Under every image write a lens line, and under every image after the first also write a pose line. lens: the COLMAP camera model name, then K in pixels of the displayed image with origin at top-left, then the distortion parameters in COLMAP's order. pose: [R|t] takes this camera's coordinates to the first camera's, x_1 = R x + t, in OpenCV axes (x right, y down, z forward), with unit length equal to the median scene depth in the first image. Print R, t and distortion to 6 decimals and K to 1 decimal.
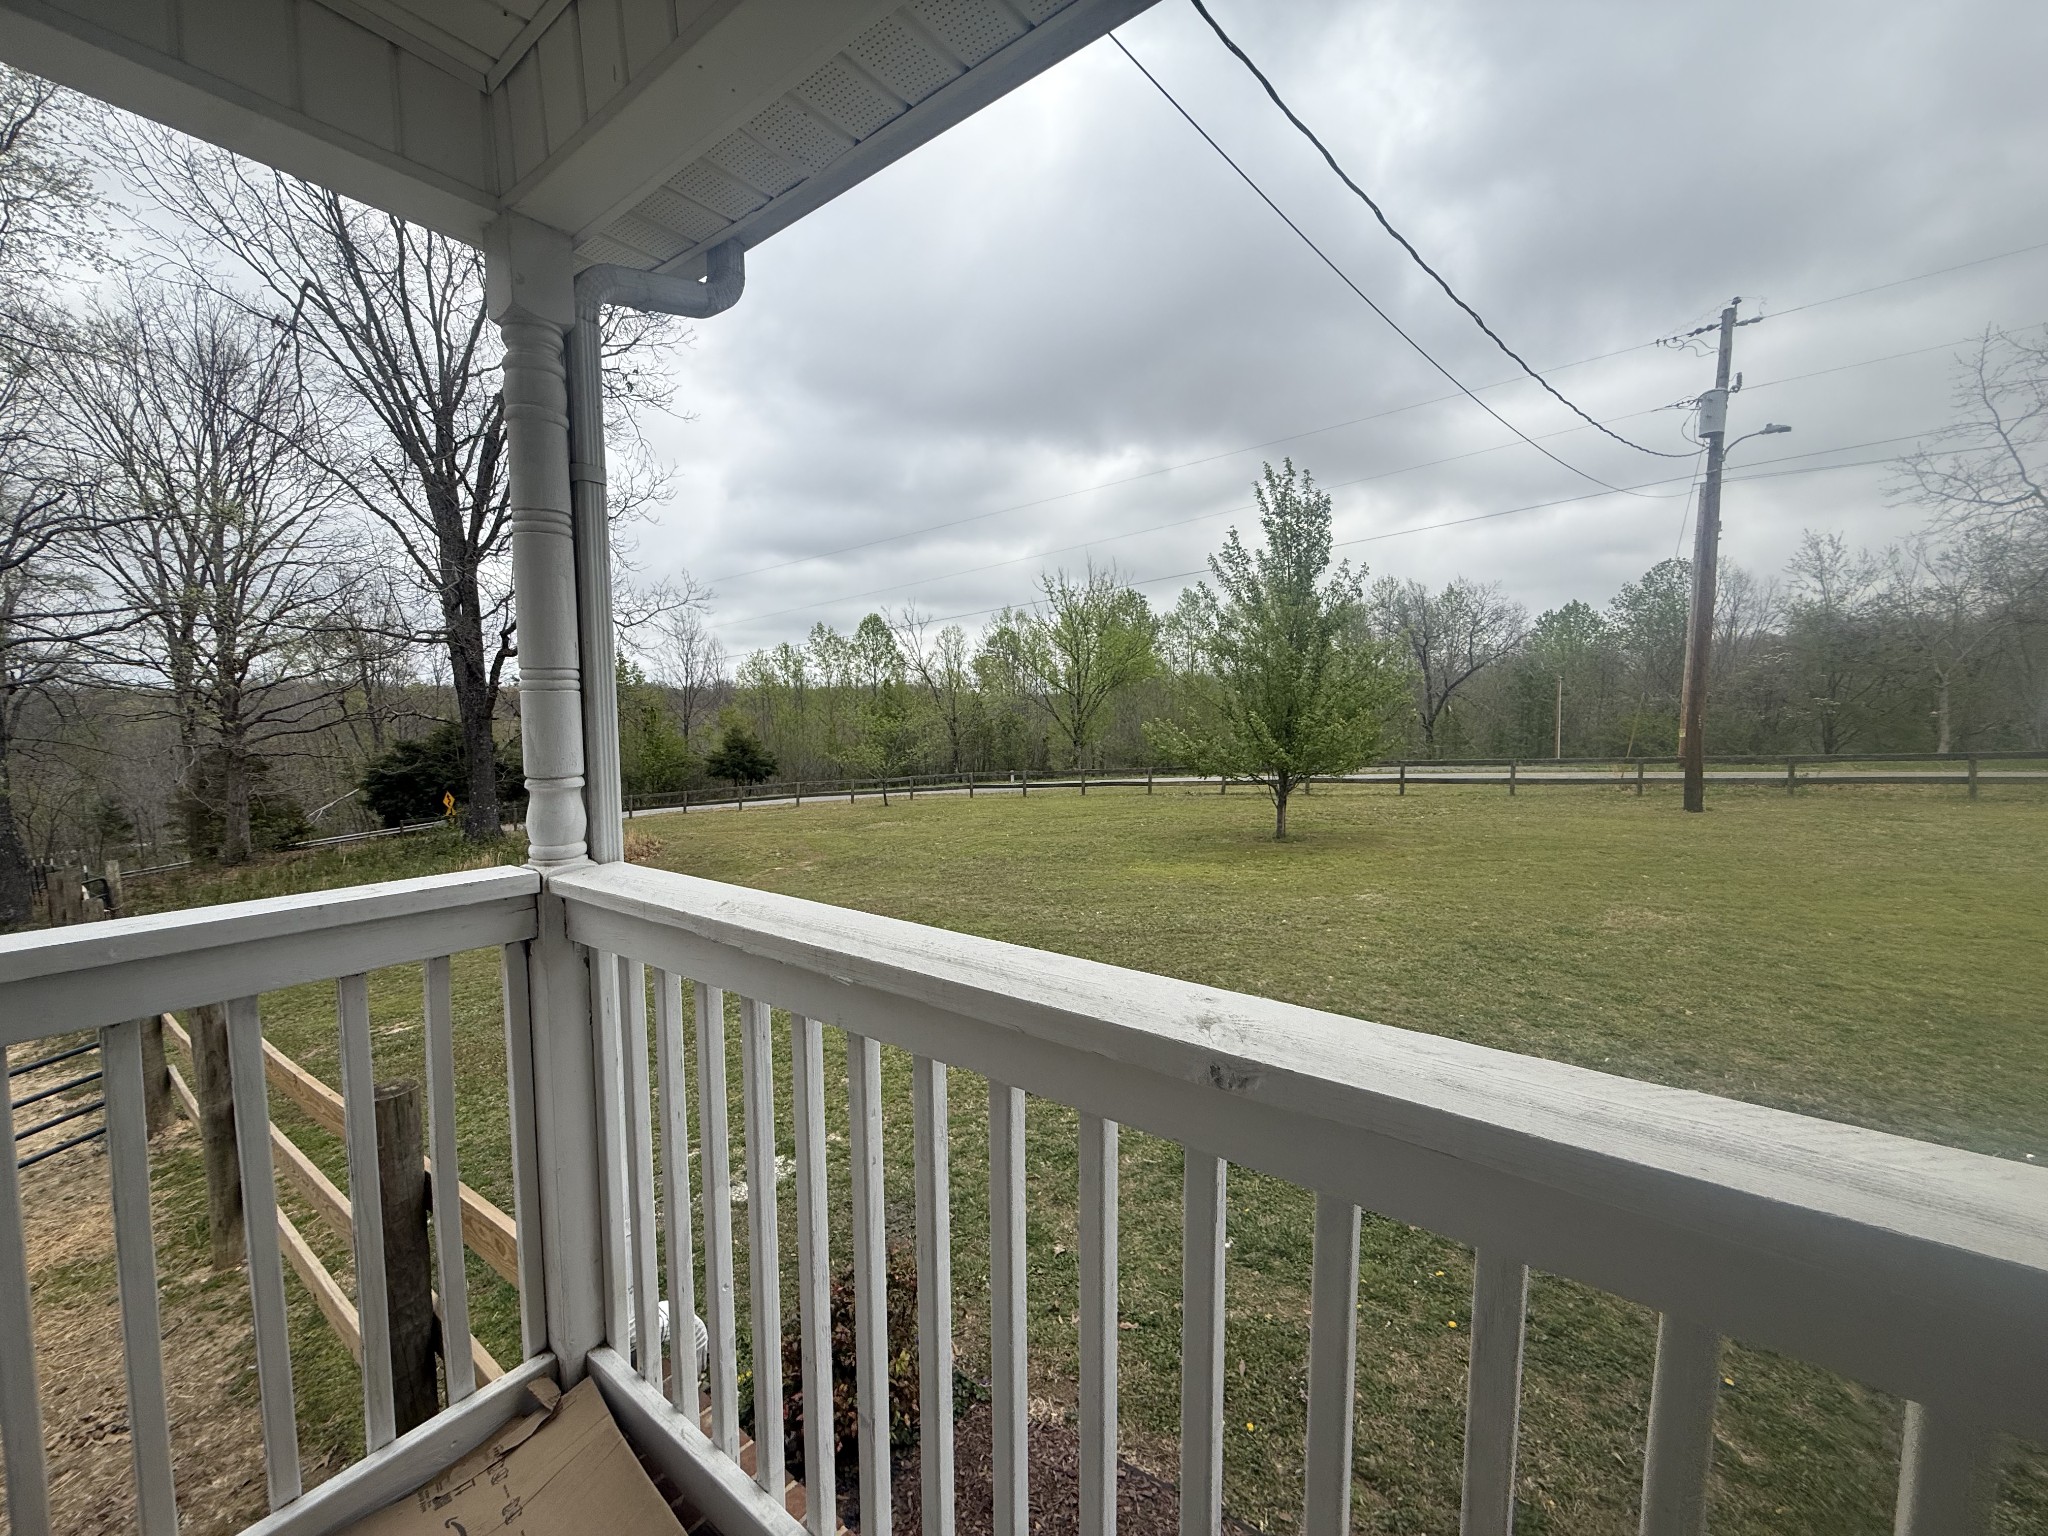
lens RADIAL K [[815.9, 0, 1022.7], [0, 815.9, 769.1], [0, 0, 1]] dist [-0.000456, -0.000327]
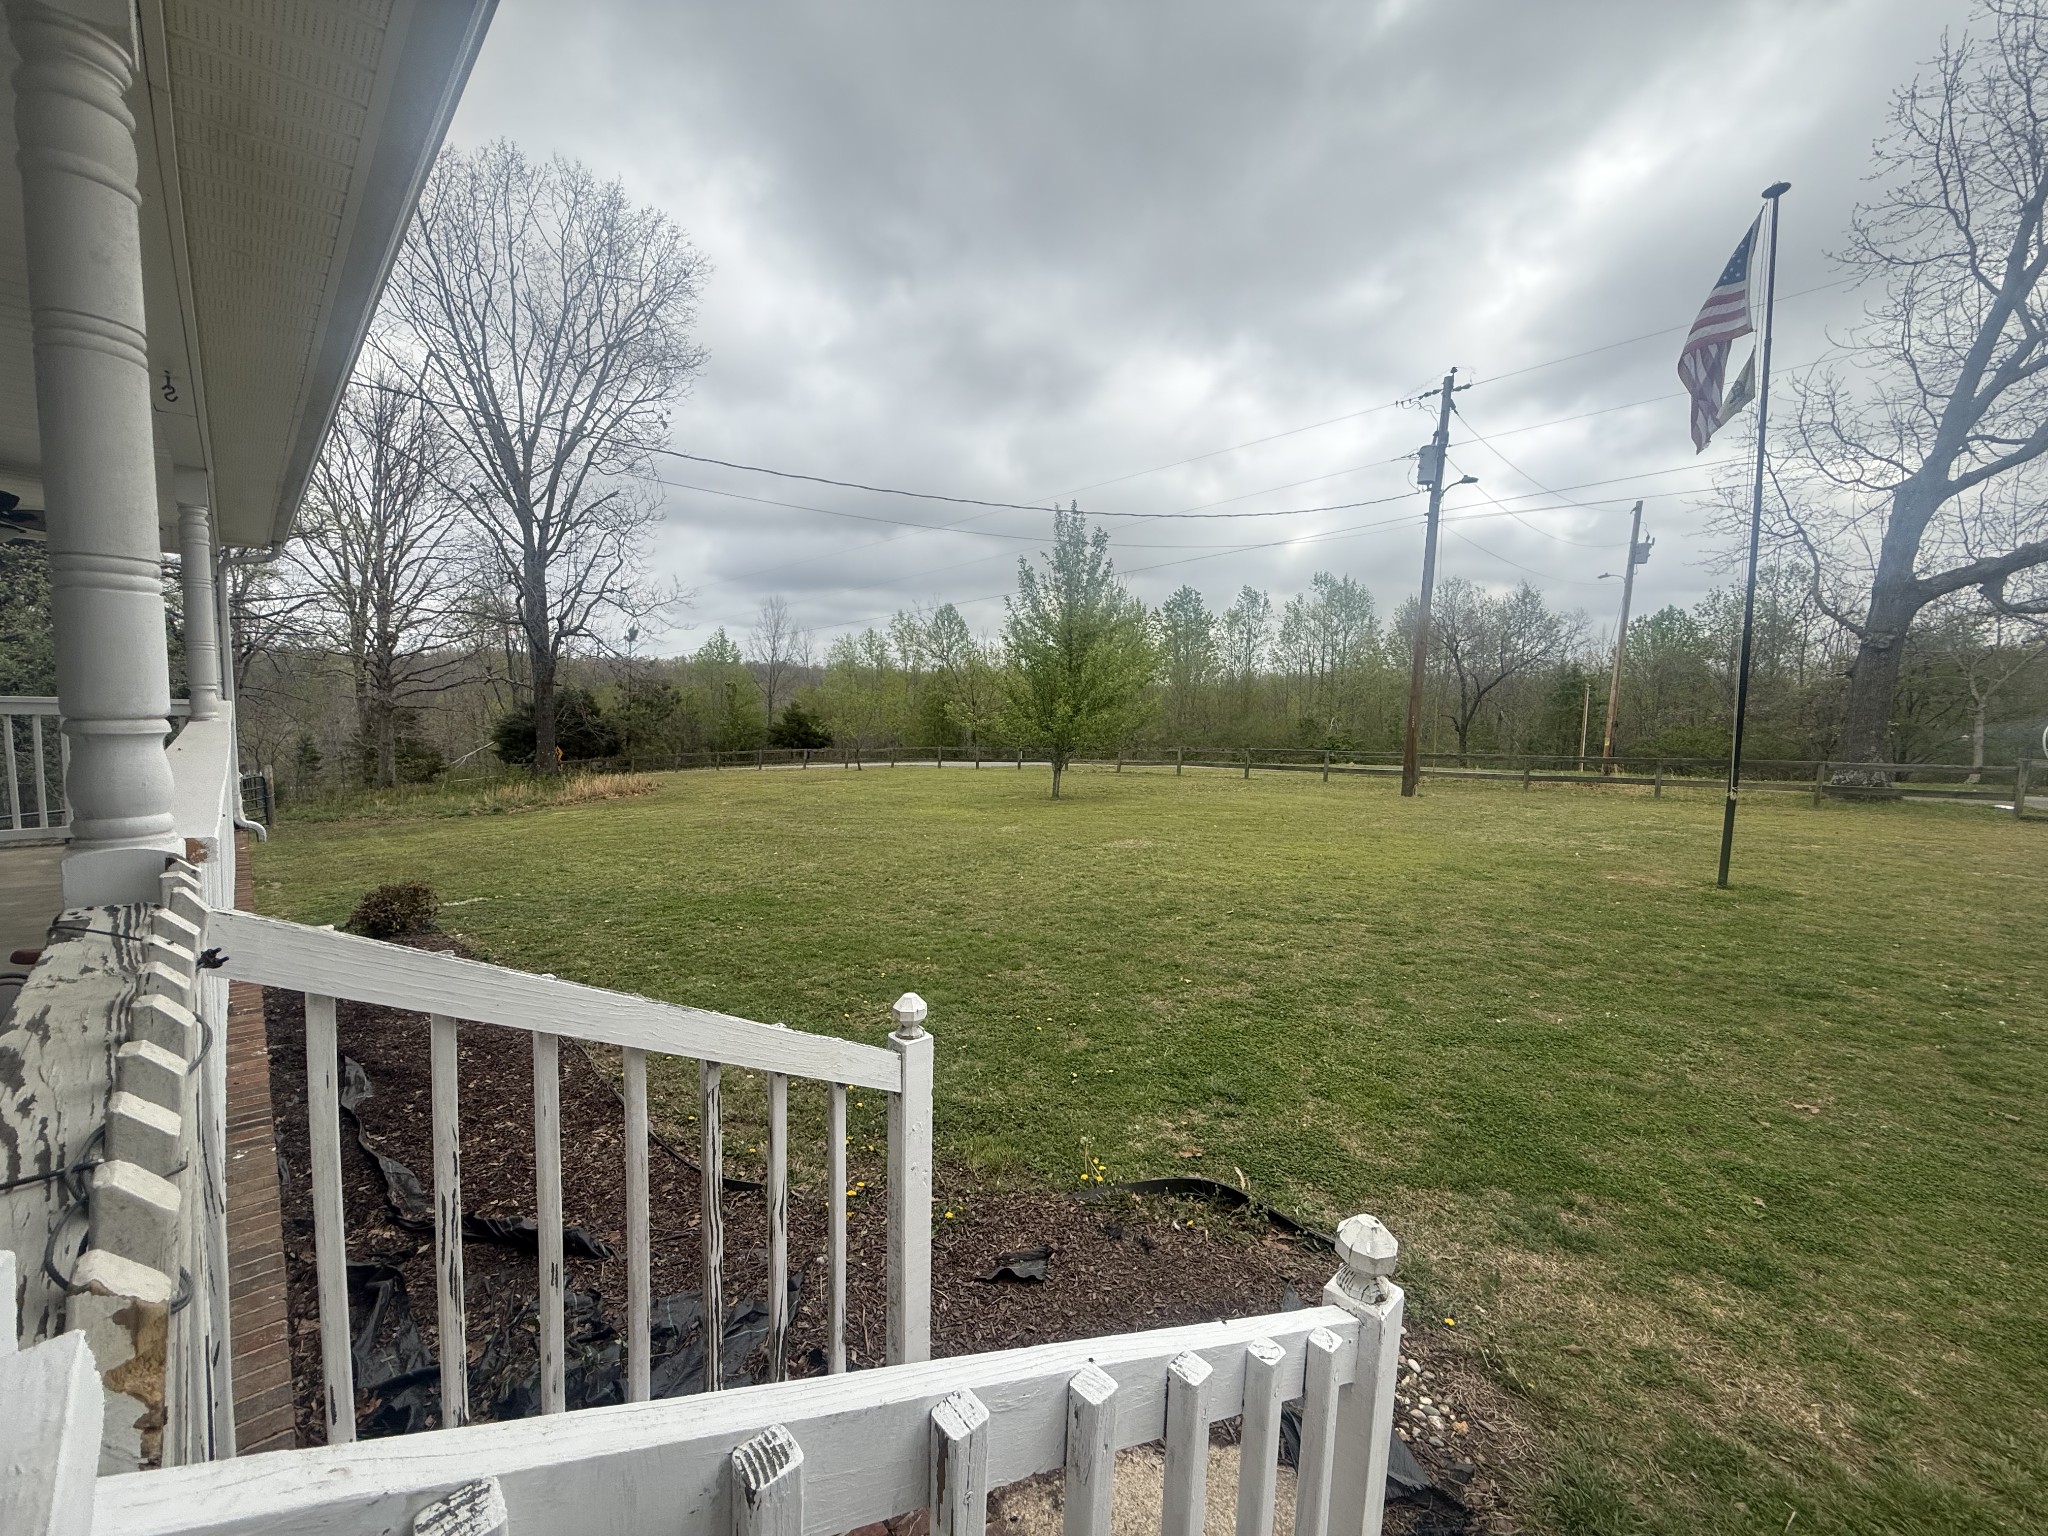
lens RADIAL K [[815.9, 0, 1024.7], [0, 815.9, 774.3], [0, 0, 1]] dist [-0.000456, -0.000327]
pose [[0.988260, 0.052093, -0.143629, 0.221084], [-0.049226, 0.998512, 0.023443, 0.009861], [0.144637, -0.016097, 0.989354, -0.137440]]
